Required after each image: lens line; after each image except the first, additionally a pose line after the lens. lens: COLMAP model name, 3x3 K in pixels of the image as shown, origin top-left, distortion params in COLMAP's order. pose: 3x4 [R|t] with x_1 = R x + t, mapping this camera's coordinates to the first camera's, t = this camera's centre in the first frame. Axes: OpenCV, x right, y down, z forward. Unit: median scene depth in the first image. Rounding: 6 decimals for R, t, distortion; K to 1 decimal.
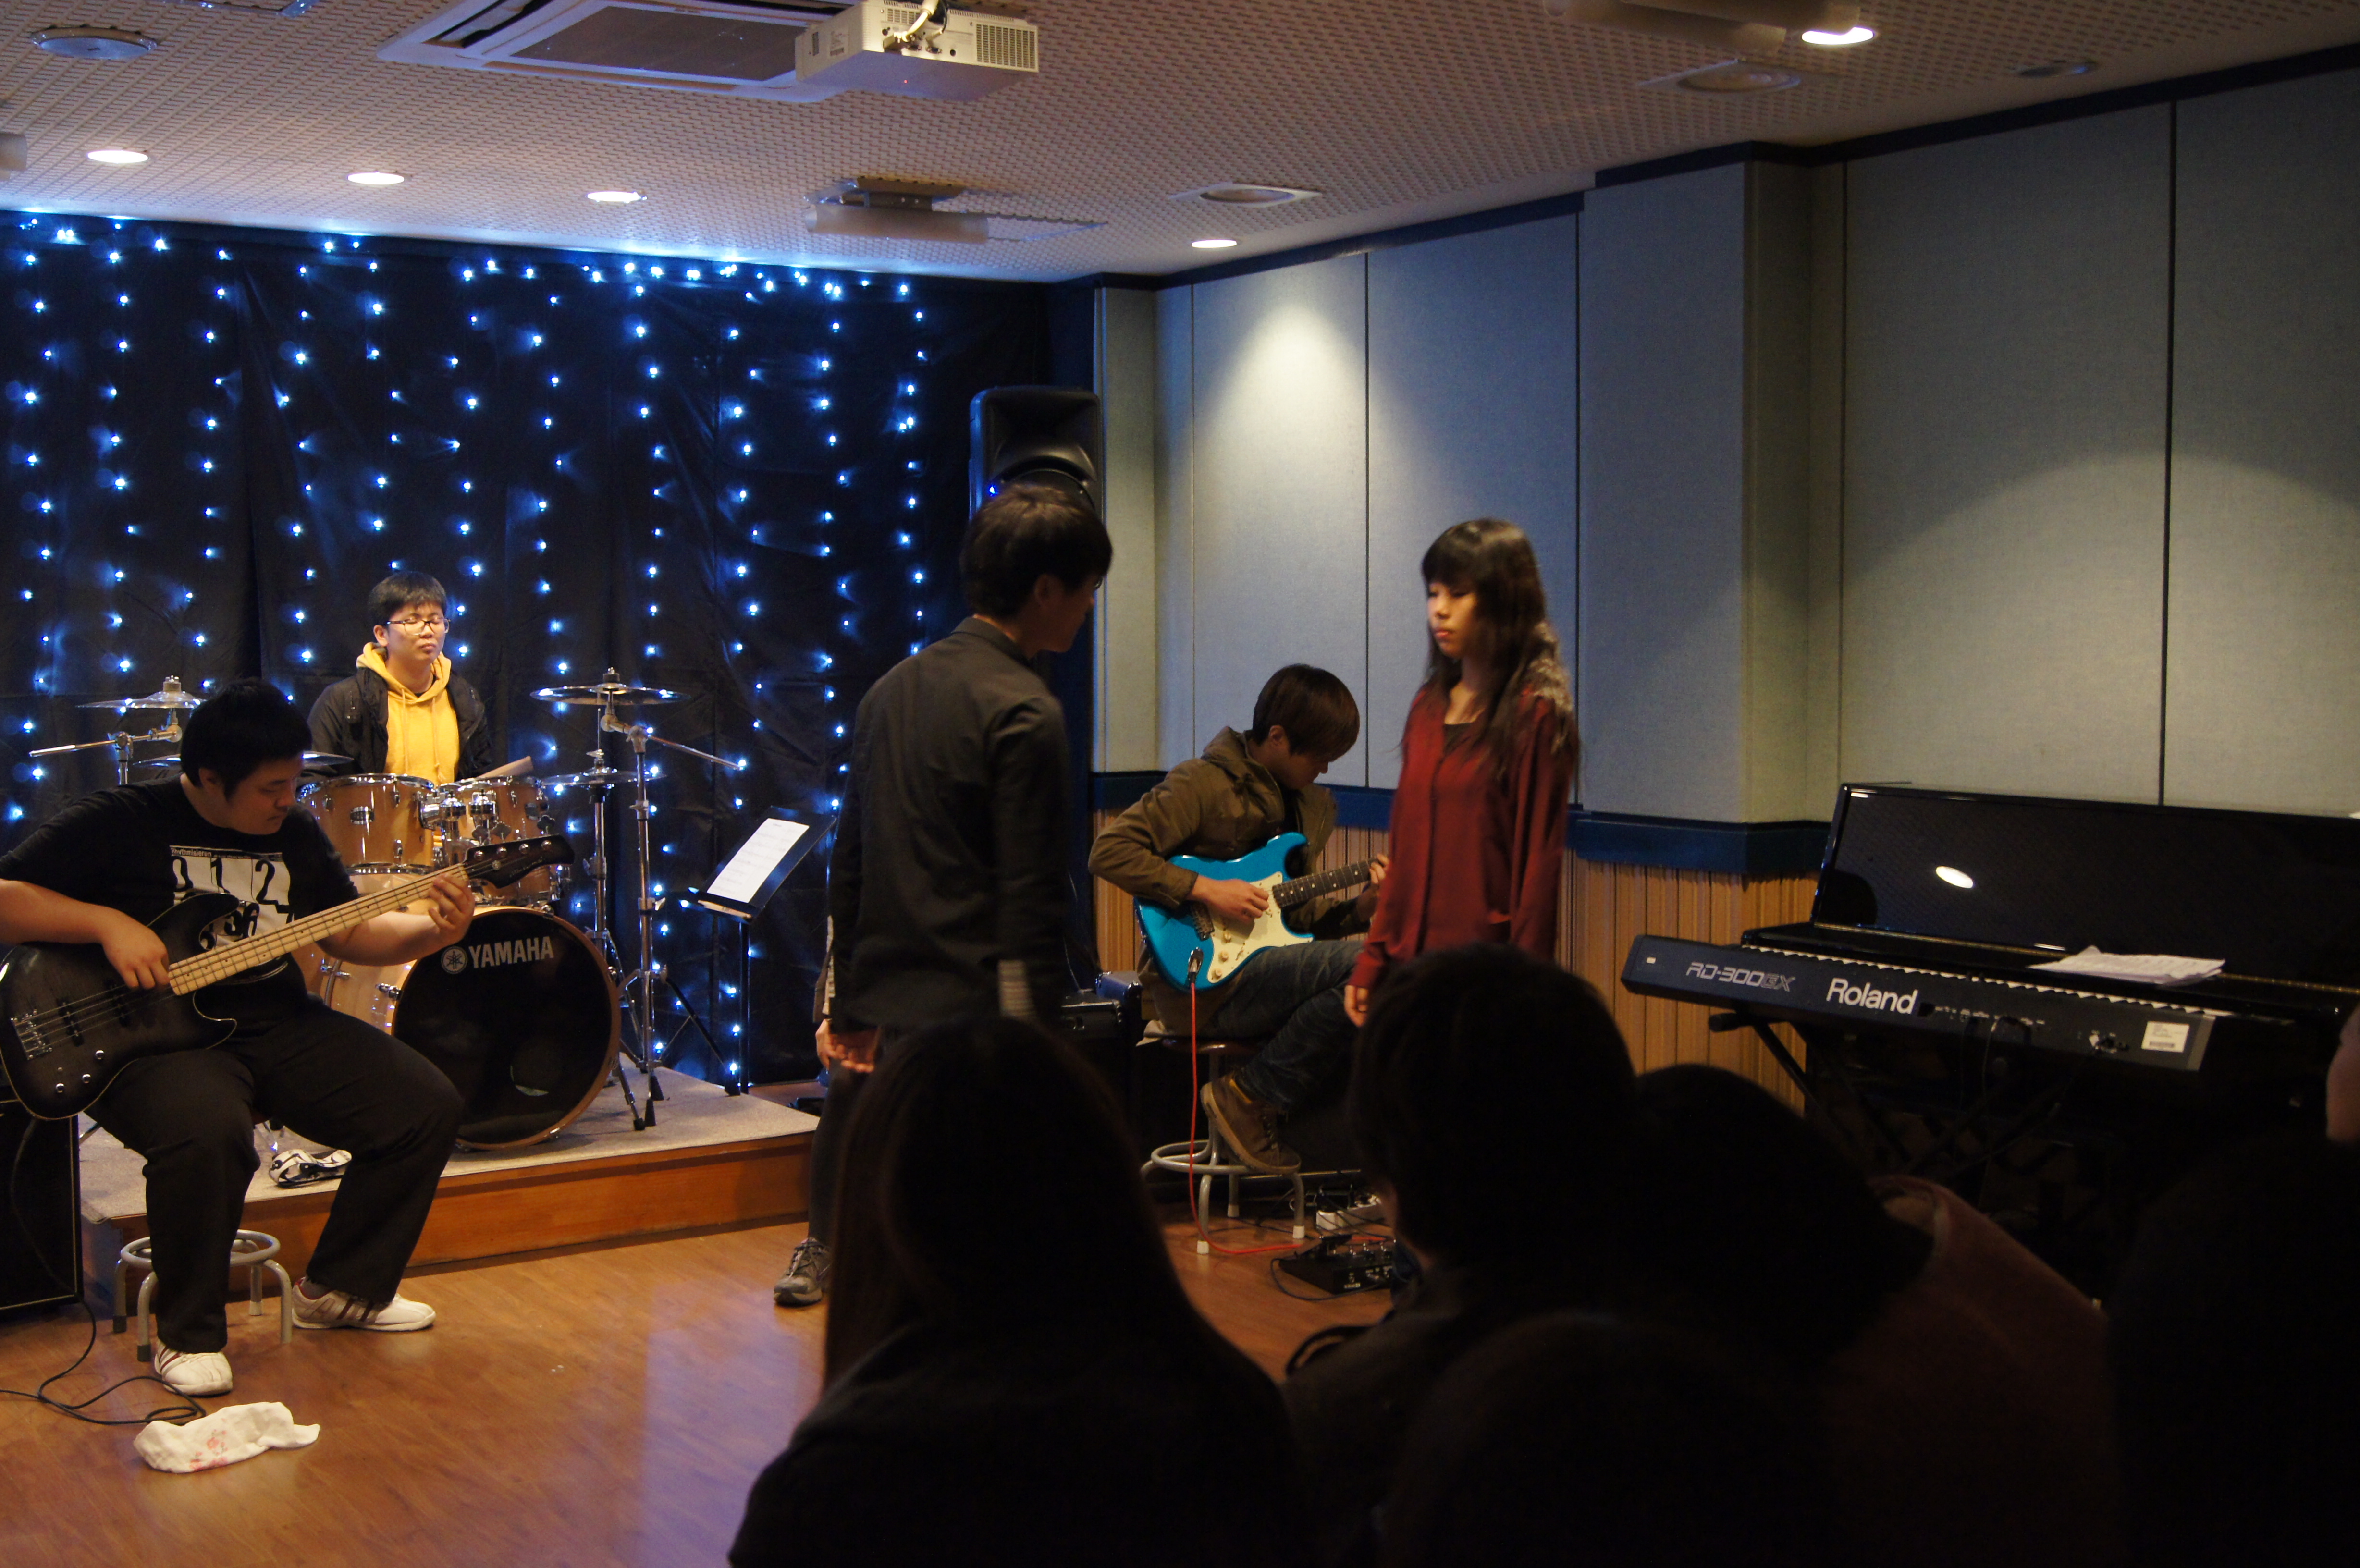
lens RADIAL K [[2747.7, 0, 1160.0], [0, 2747.7, 796.9], [0, 0, 1]] dist [-0.040233, 0.000000]
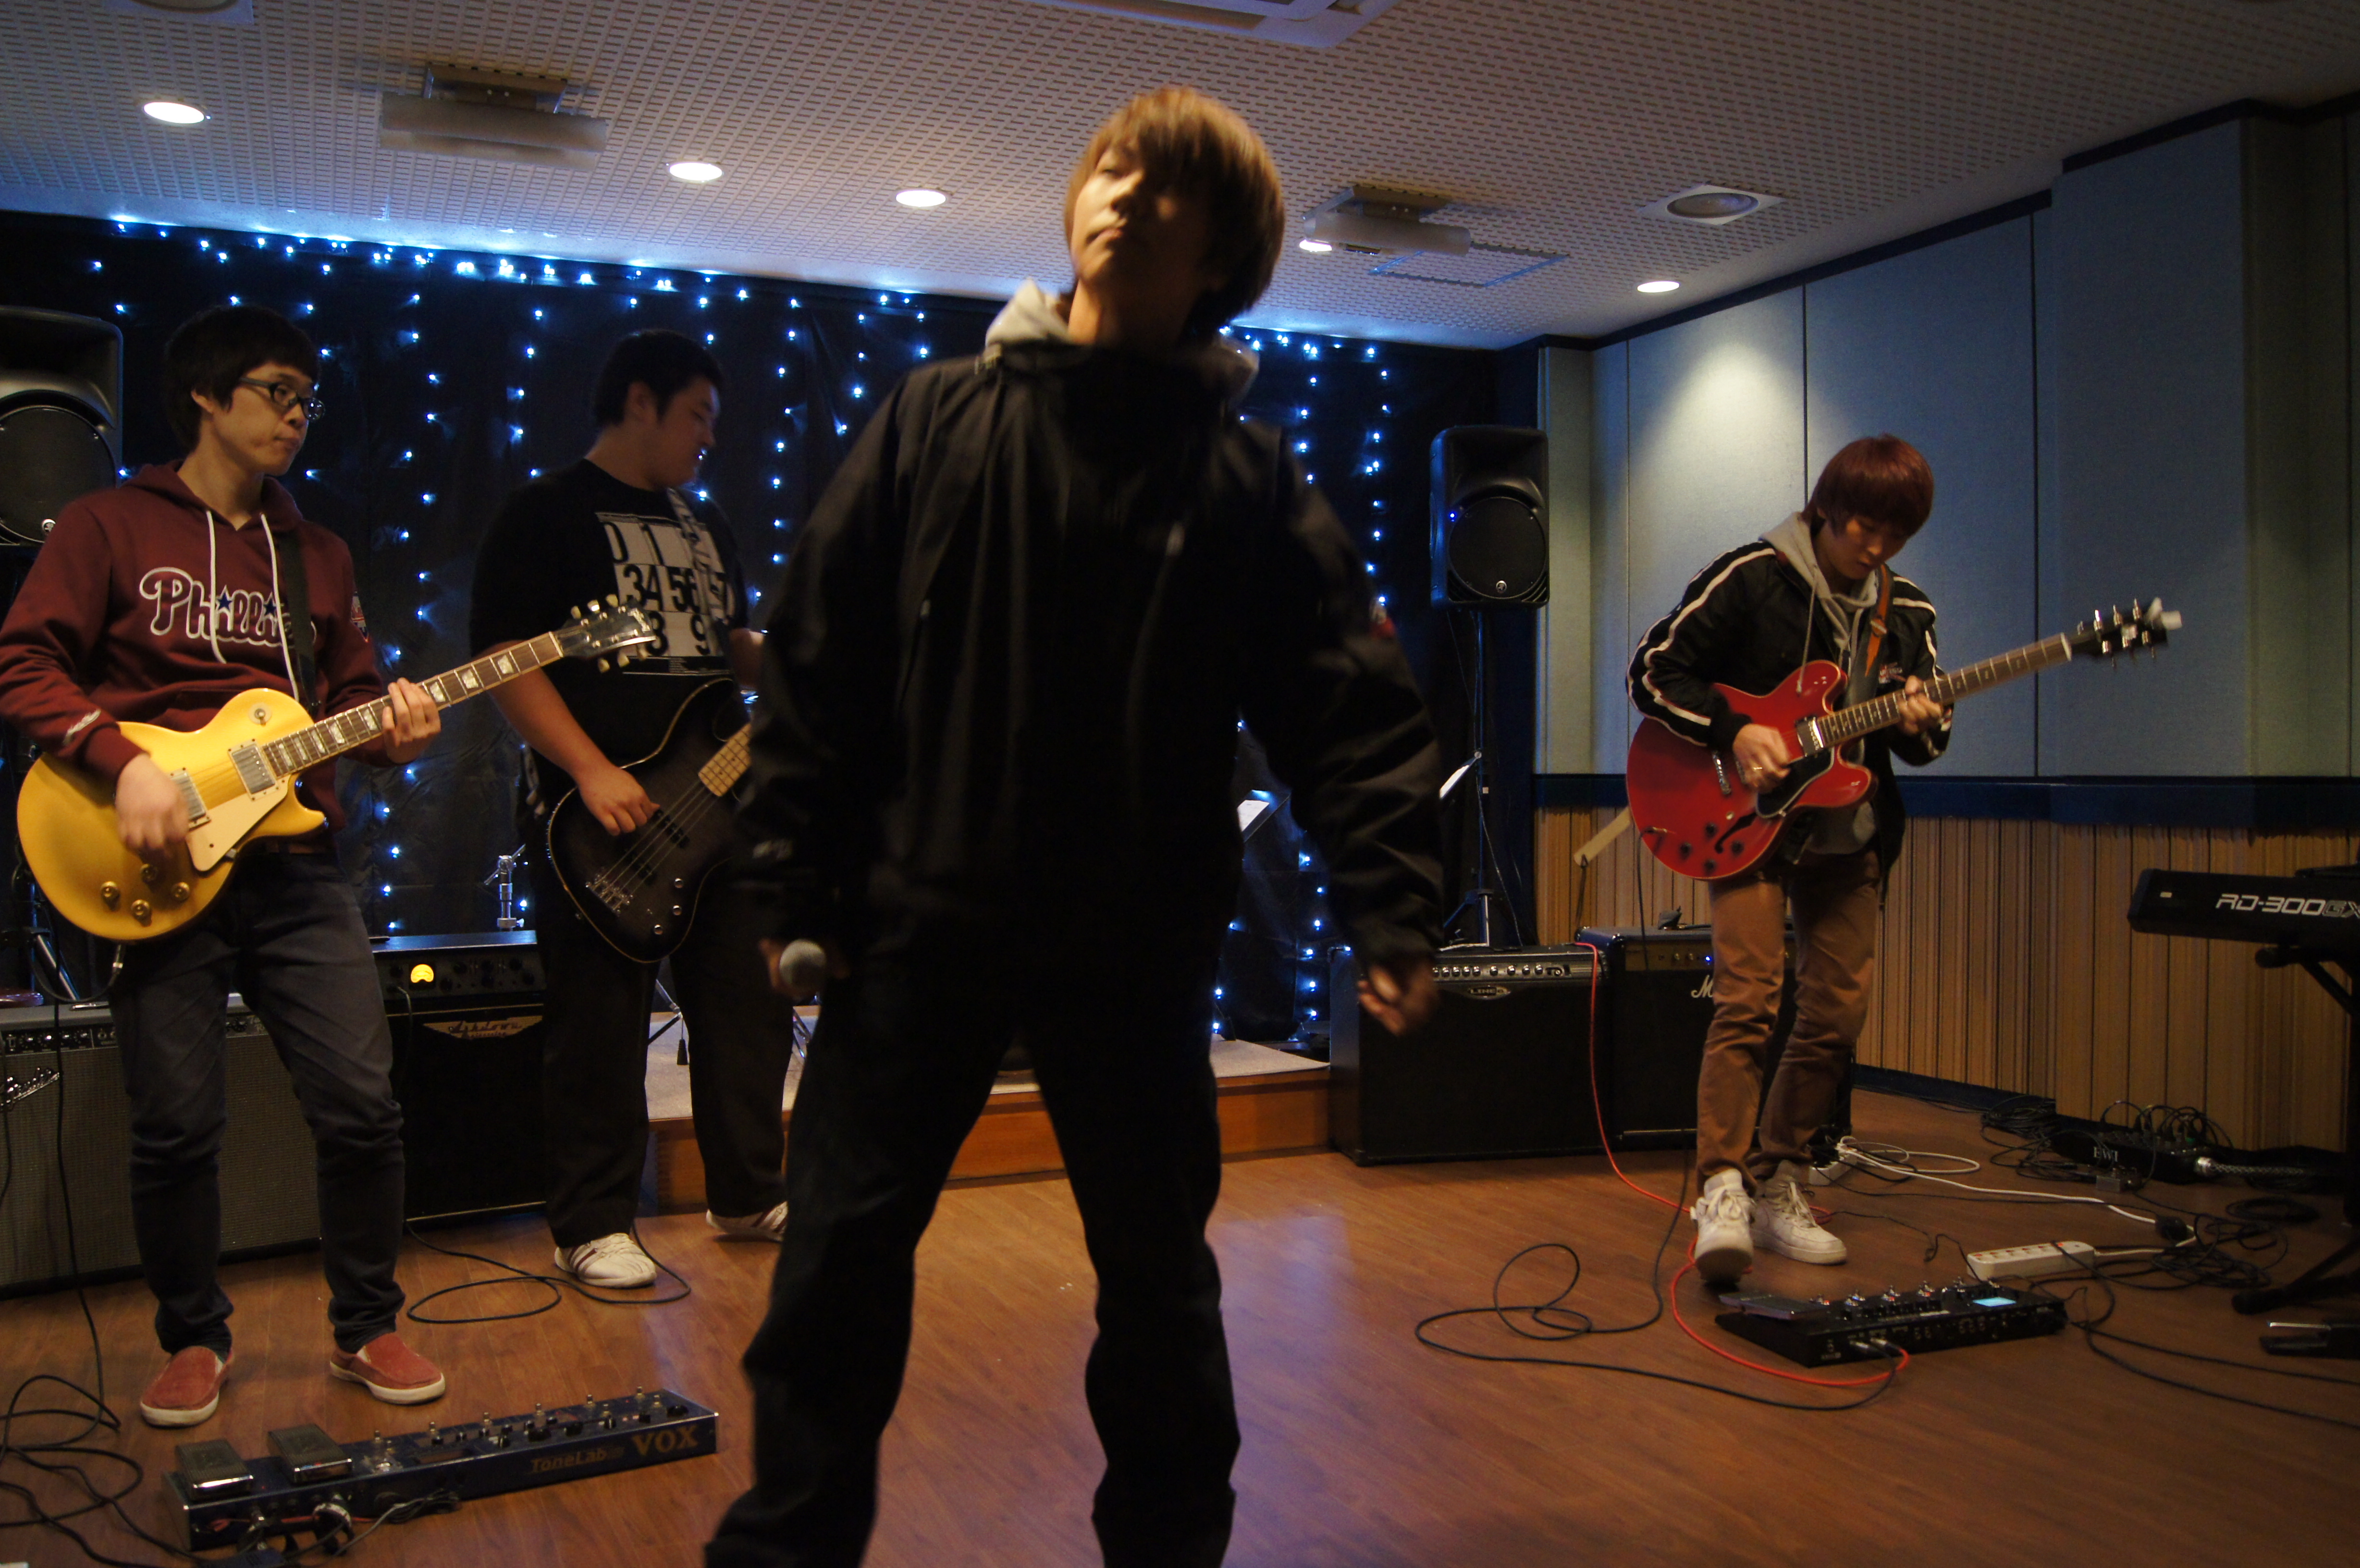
lens RADIAL K [[1948.2, 0, 1161.9], [0, 1948.2, 786.9], [0, 0, 1]] dist [-0.078766, 0.014034]
pose [[0.986704, 0.006467, -0.162400, -0.058537], [-0.015362, 0.998445, -0.053580, 0.052382], [0.161801, 0.055362, 0.985269, 0.245169]]
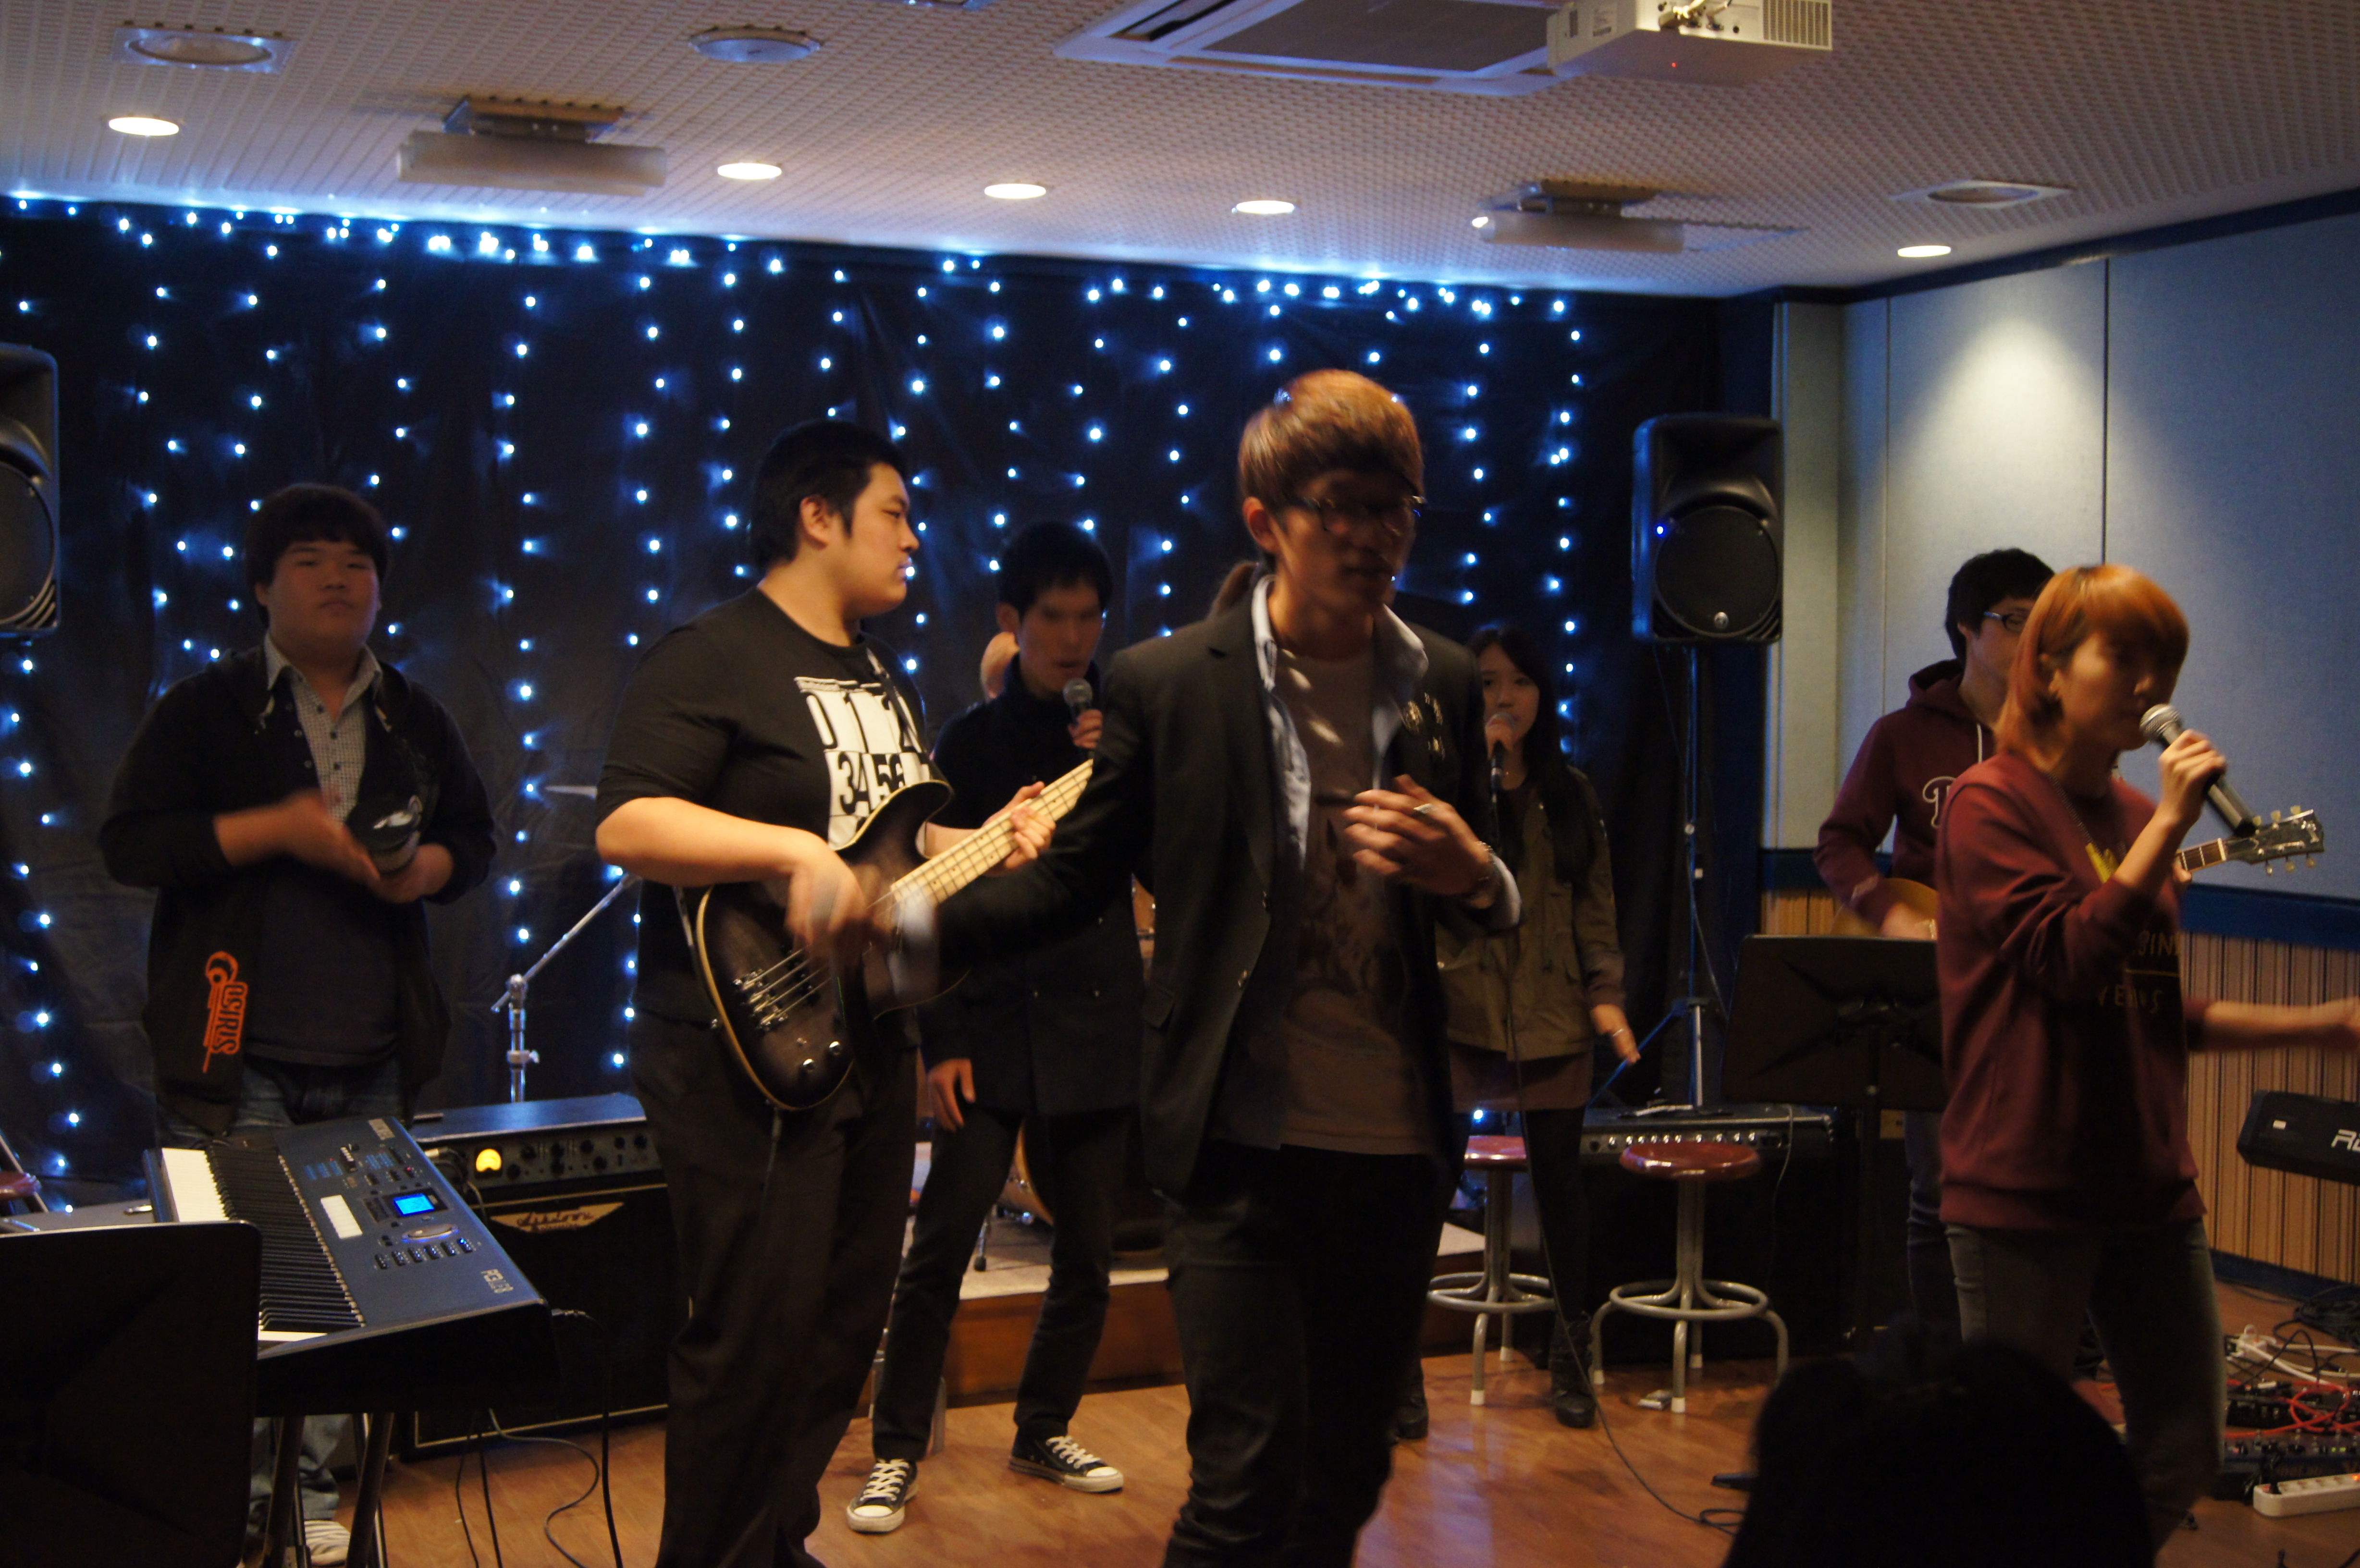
lens RADIAL K [[2959.2, 0, 1173.1], [0, 2959.2, 792.1], [0, 0, 1]] dist [-0.029561, 0.000000]
pose [[0.983516, 0.016575, -0.180059, -0.051015], [-0.020425, 0.999600, -0.019549, -0.005865], [0.179663, 0.022905, 0.983462, 0.036750]]
